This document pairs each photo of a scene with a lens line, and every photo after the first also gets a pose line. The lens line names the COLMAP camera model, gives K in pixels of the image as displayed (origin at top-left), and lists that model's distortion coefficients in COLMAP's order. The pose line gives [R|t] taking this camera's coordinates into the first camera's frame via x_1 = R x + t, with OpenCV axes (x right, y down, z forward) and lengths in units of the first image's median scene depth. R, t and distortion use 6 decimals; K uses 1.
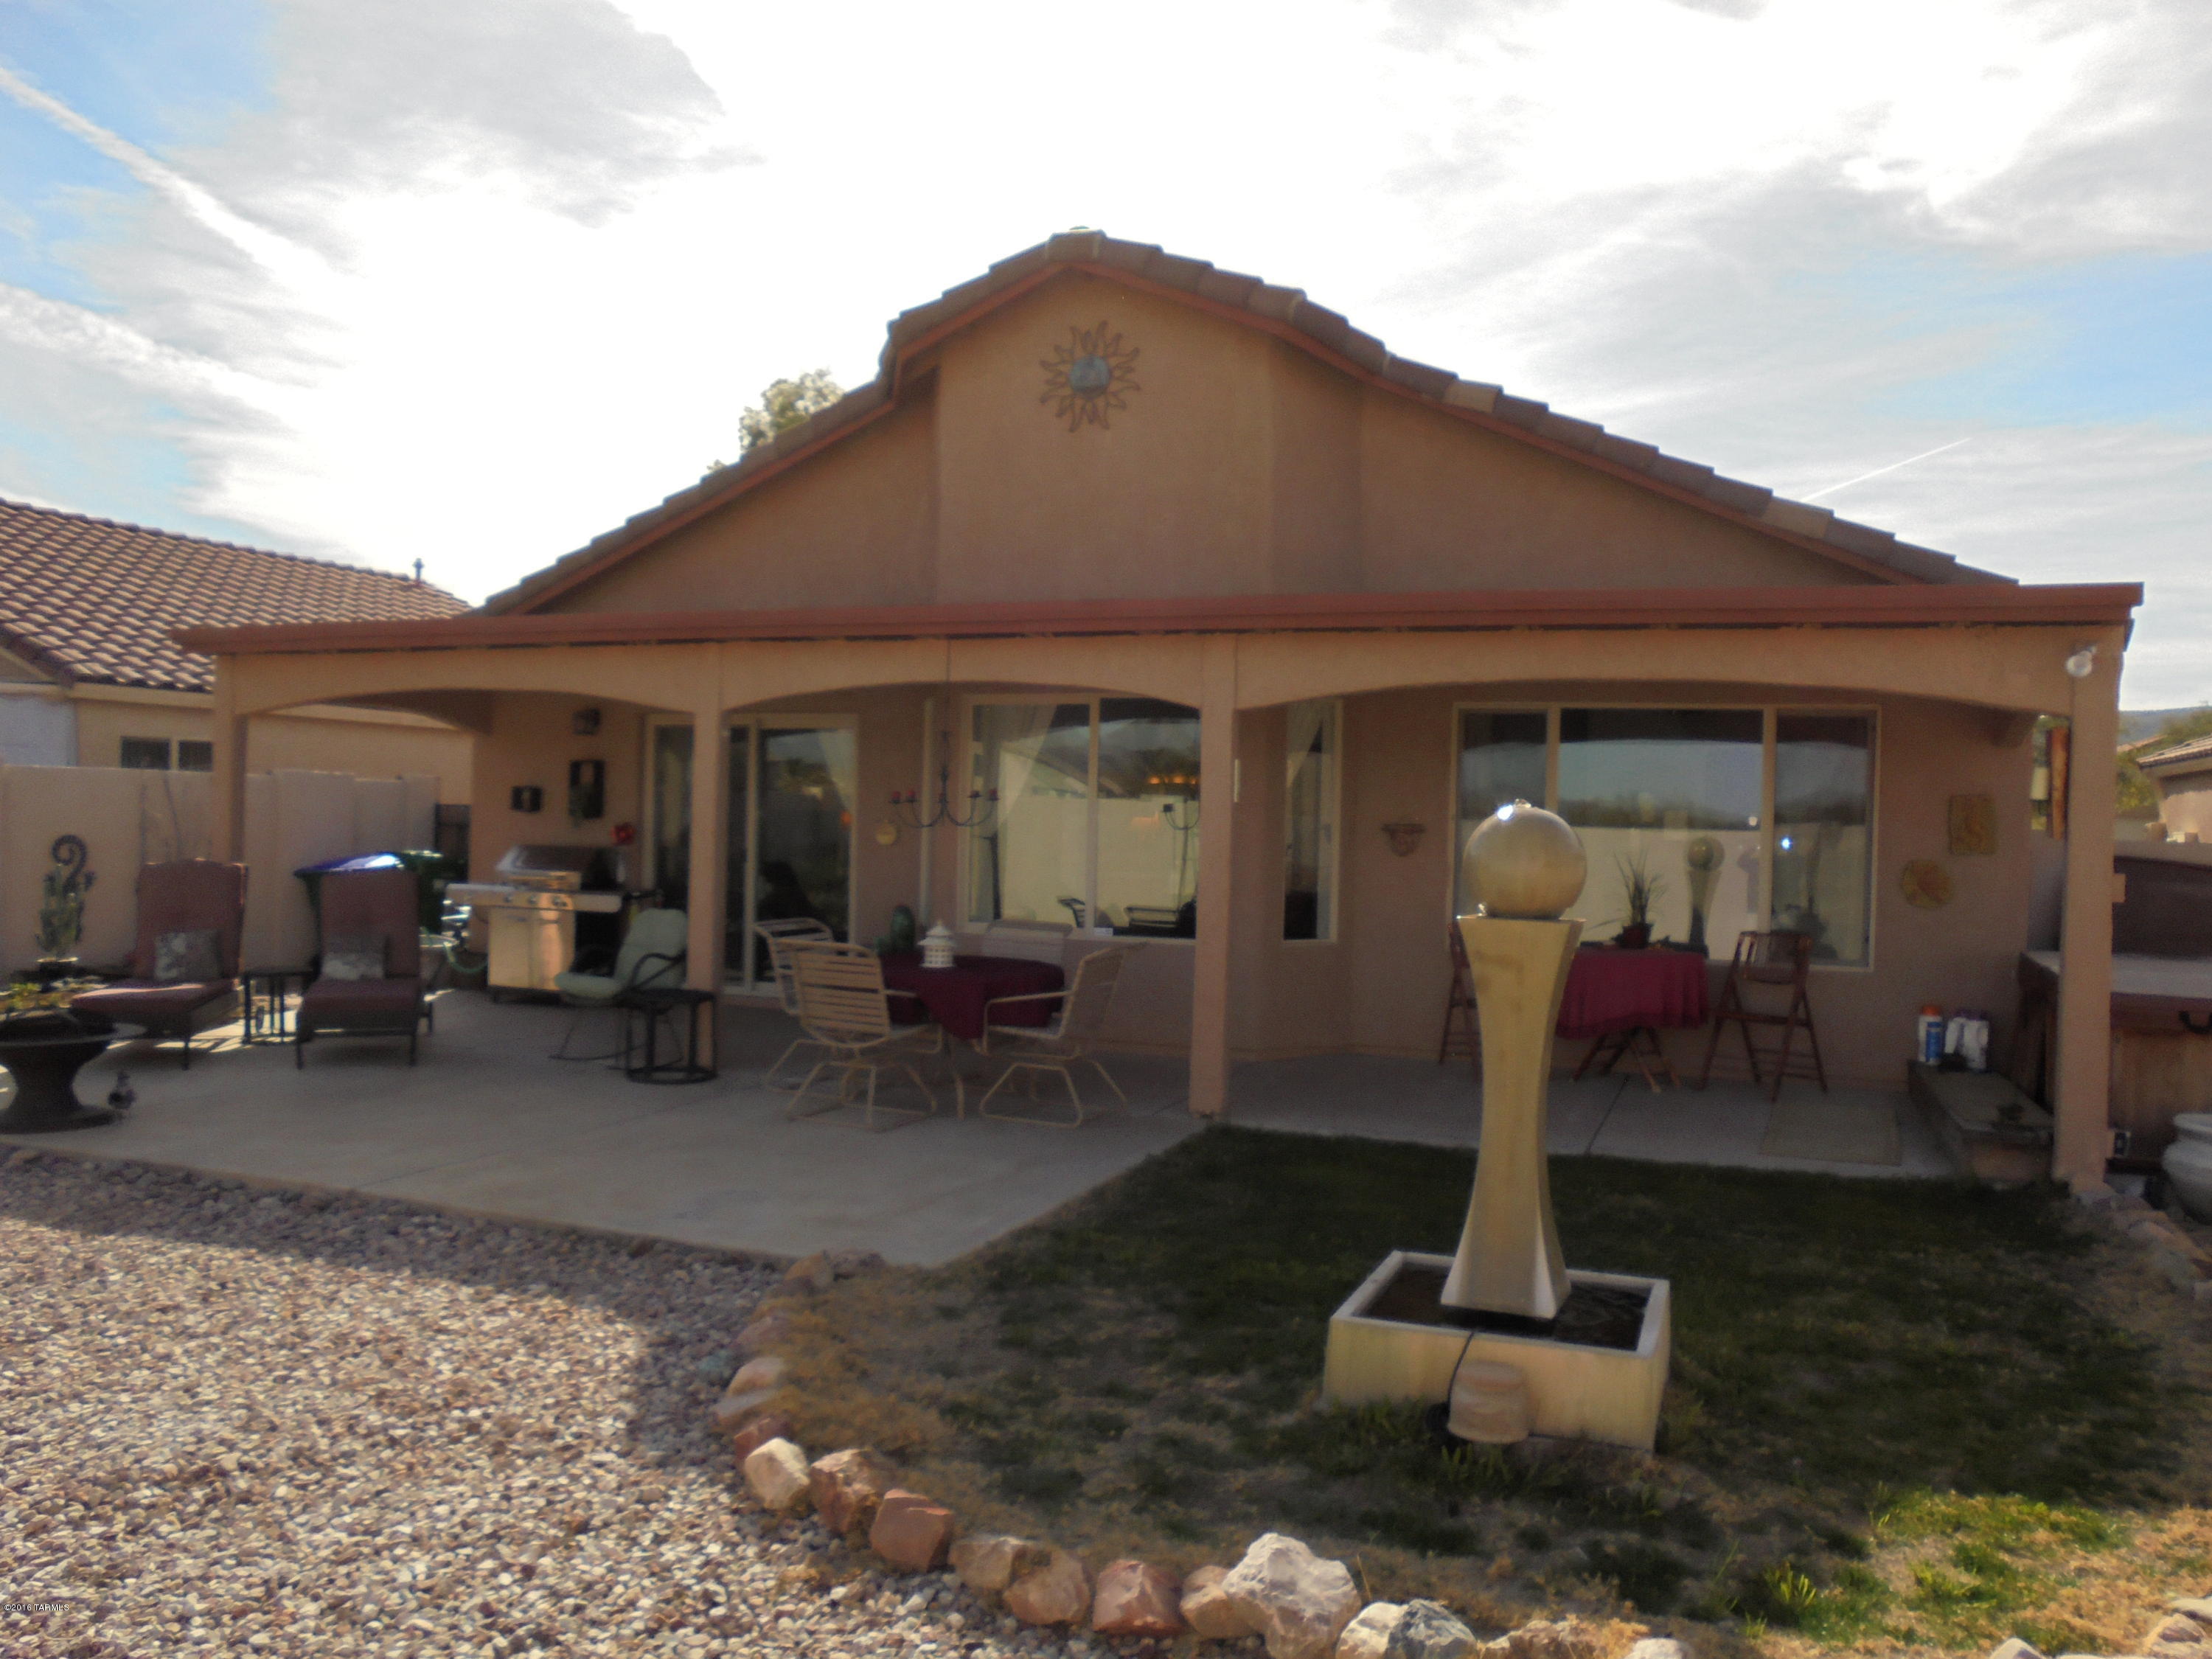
lens RADIAL K [[1773.5, 0, 1106.0], [0, 1773.5, 829.5], [0, 0, 1]] dist [-0.002290, 0.008409]
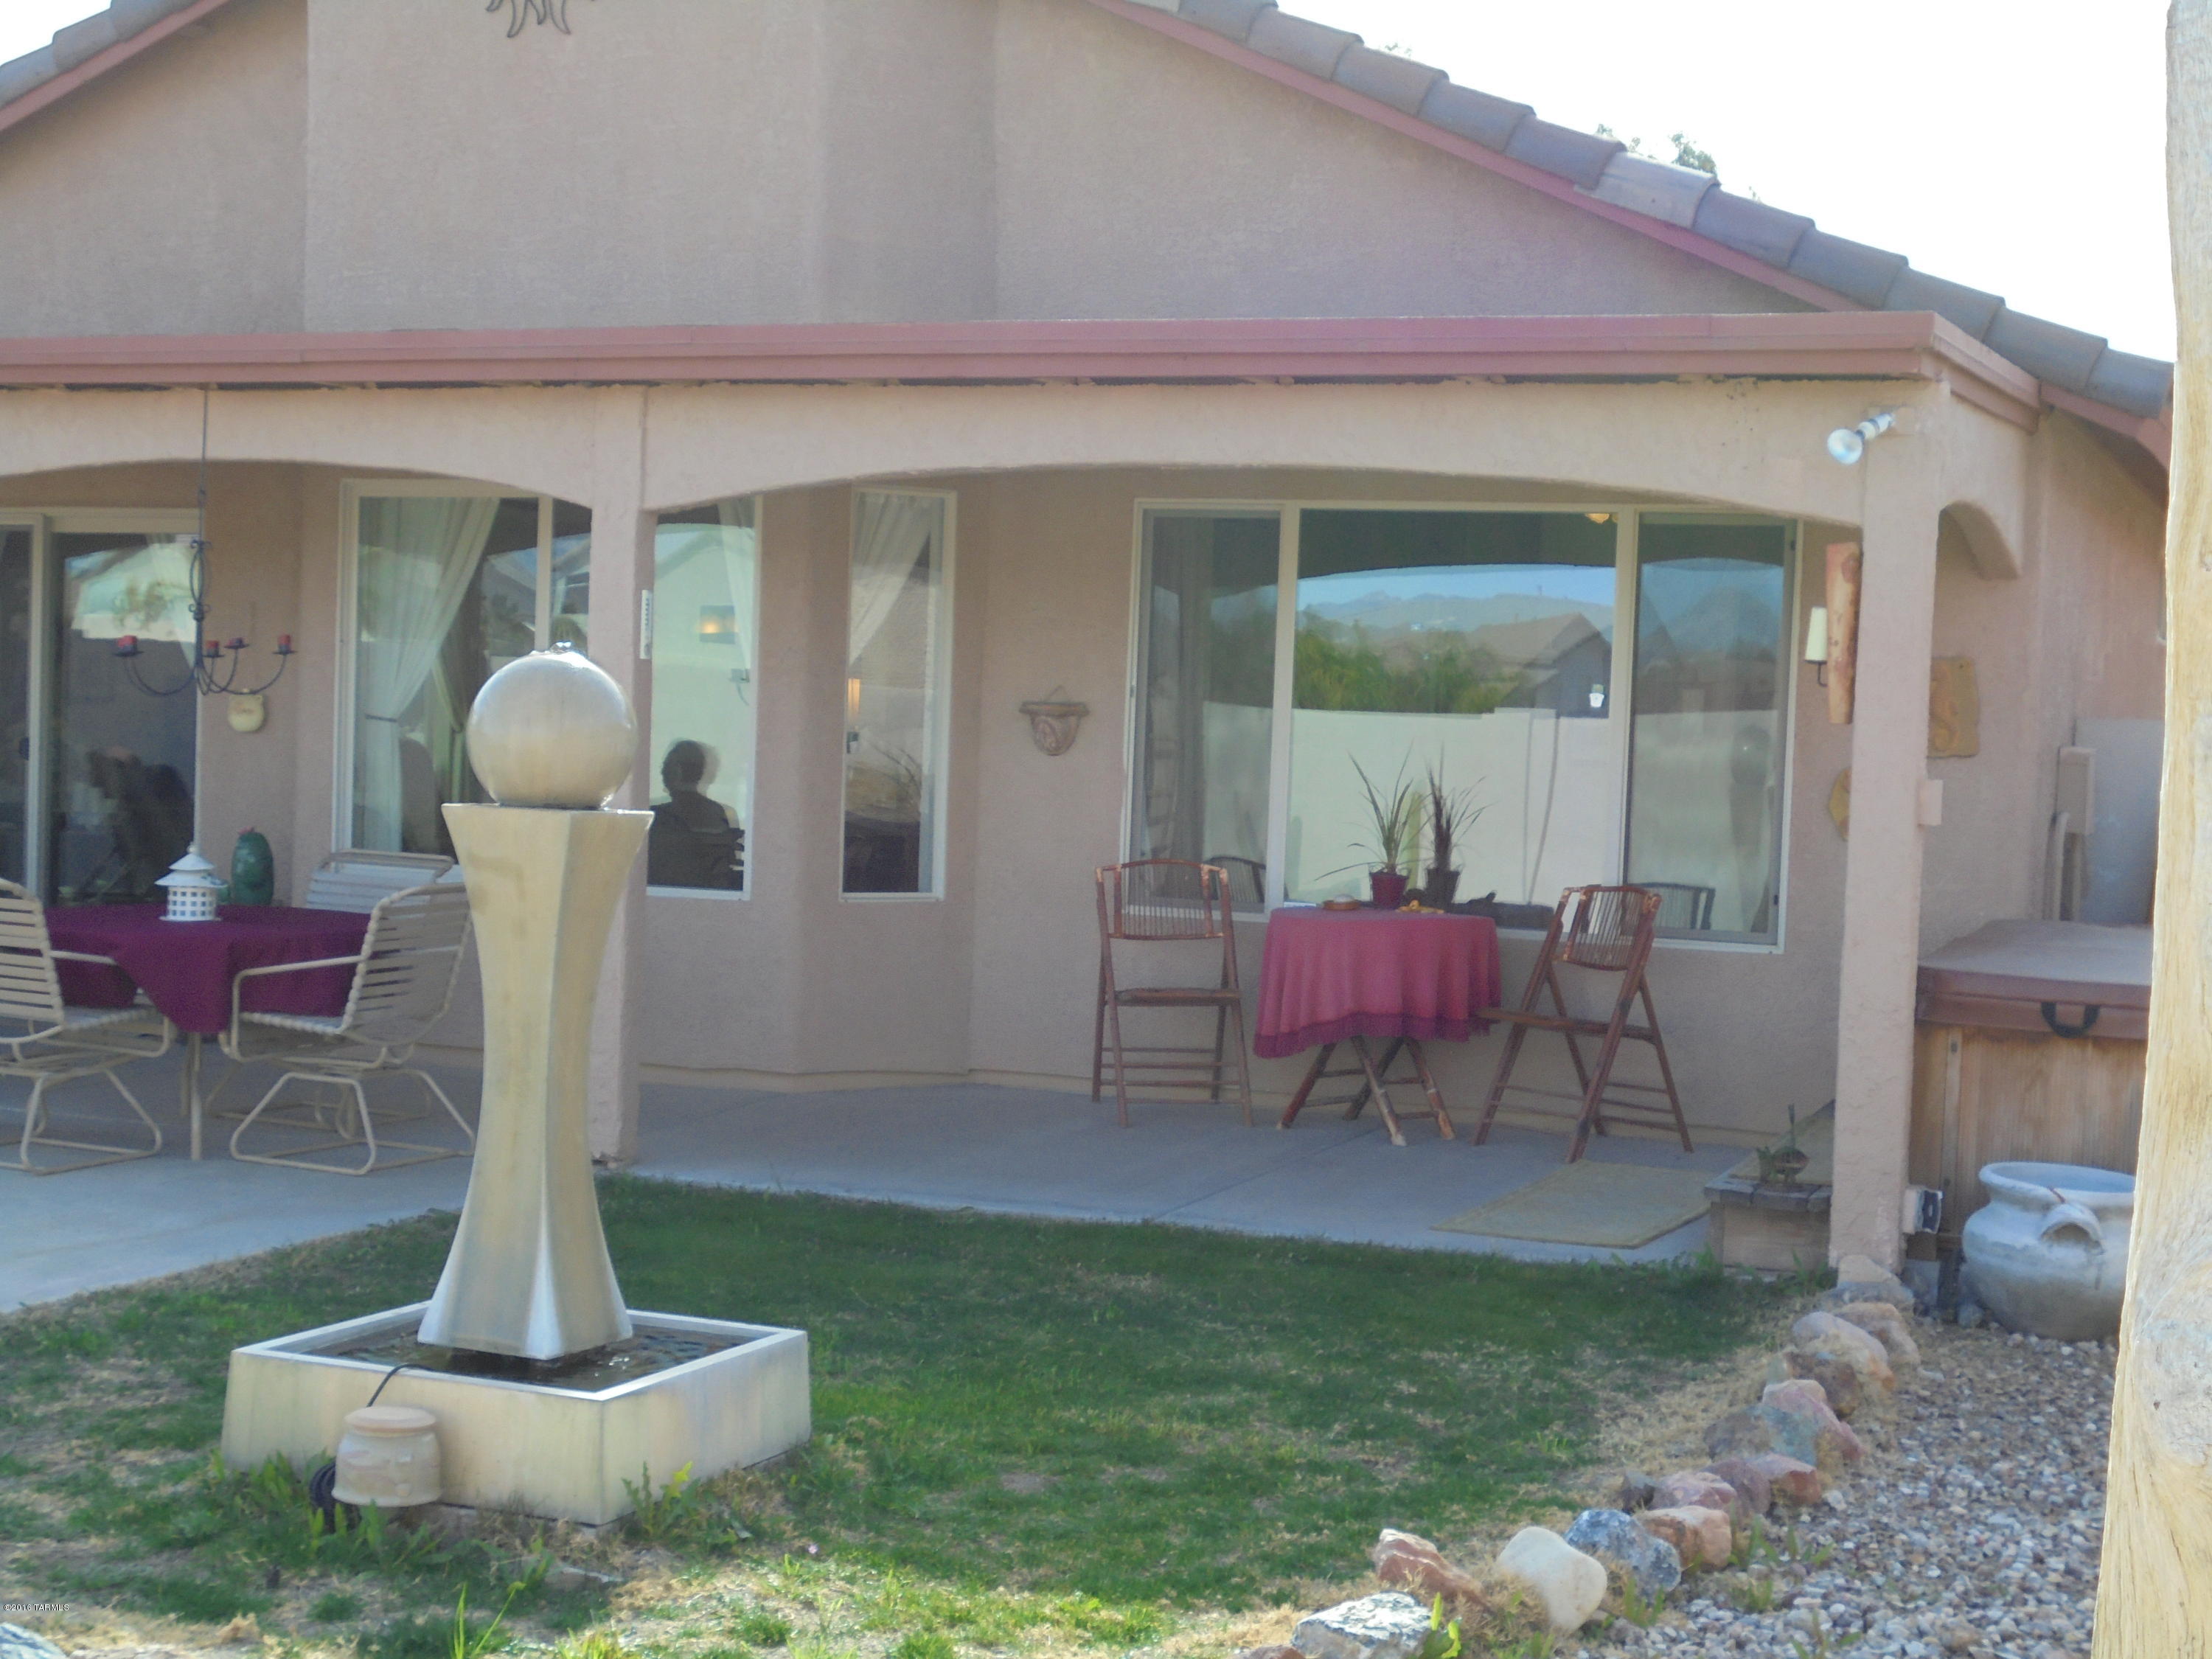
lens RADIAL K [[3530.6, 0, 1106.0], [0, 3530.6, 829.5], [0, 0, 1]] dist [0.162245, 0.082194]
pose [[0.998229, 0.010233, -0.058607, 0.309193], [-0.008796, 0.999655, 0.024732, 0.012327], [0.058840, -0.024173, 0.997975, -0.233990]]
